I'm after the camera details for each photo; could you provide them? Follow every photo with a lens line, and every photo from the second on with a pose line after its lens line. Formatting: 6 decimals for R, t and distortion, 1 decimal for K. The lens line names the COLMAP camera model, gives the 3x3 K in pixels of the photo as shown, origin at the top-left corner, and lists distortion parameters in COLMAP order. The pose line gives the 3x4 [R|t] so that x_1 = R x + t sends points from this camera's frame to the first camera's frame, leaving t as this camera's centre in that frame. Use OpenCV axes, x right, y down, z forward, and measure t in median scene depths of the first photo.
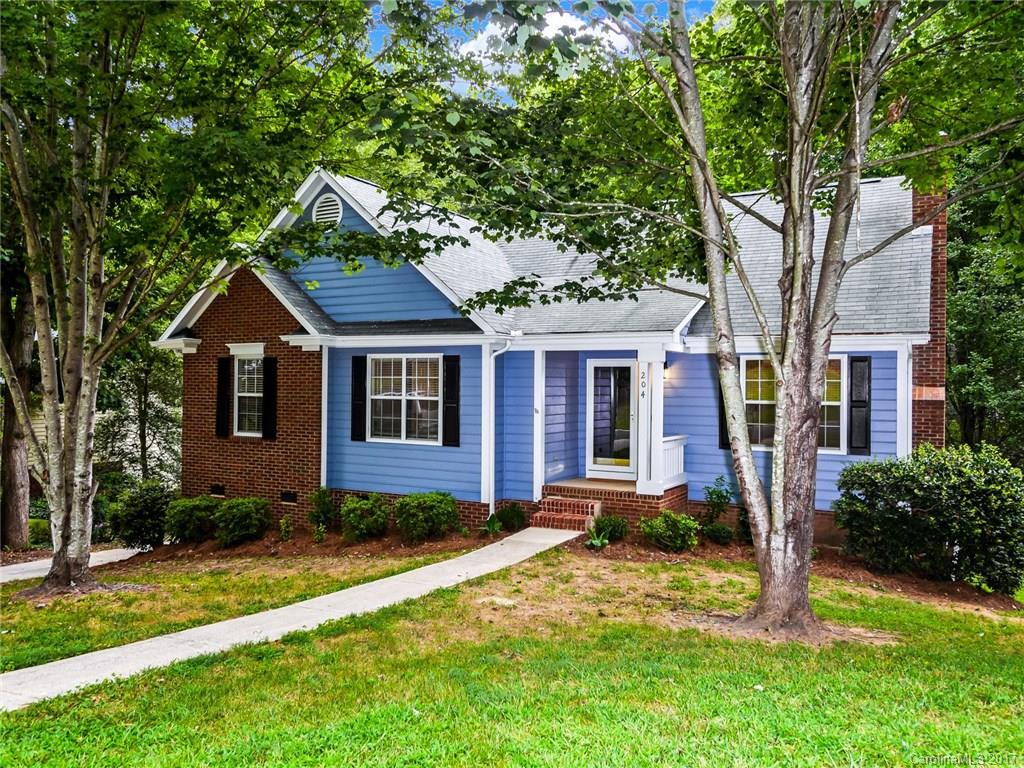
lens RADIAL K [[776.6, 0, 512.0], [0, 776.6, 384.0], [0, 0, 1]] dist [-0.001467, 0.003149]
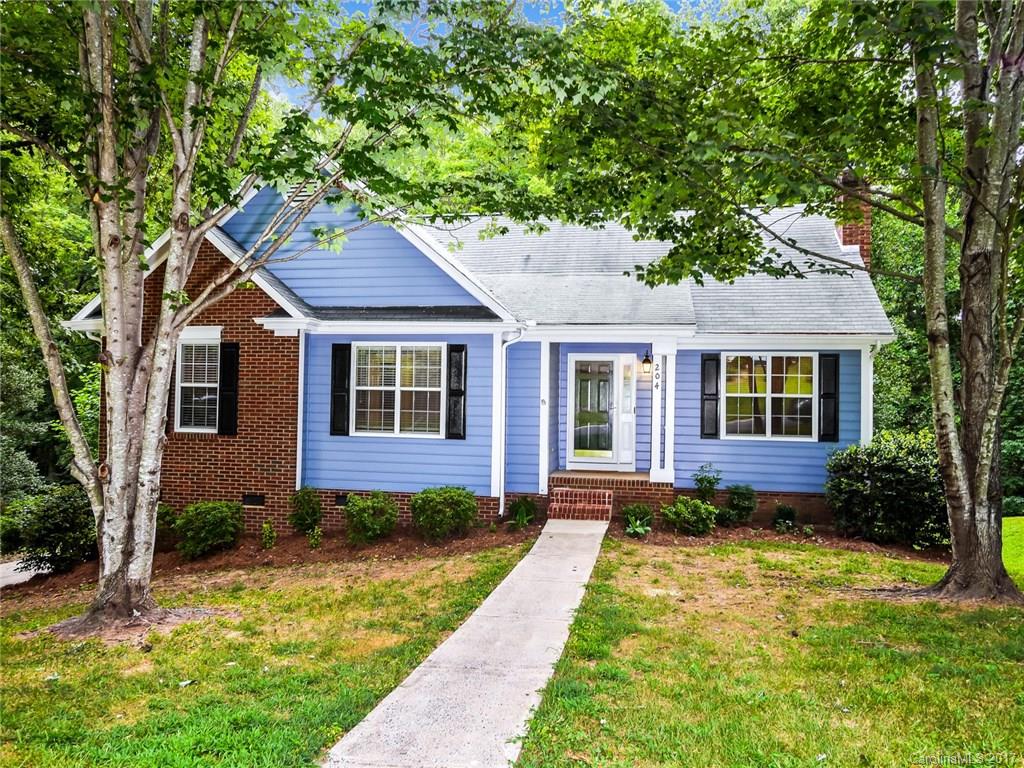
lens RADIAL K [[716.5, 0, 512.0], [0, 716.5, 384.0], [0, 0, 1]] dist [0.000575, -0.002656]
pose [[0.952529, 0.012409, 0.304196, -0.286008], [-0.008385, 0.999859, -0.014532, 0.024953], [-0.304333, 0.011292, 0.952499, 0.138652]]
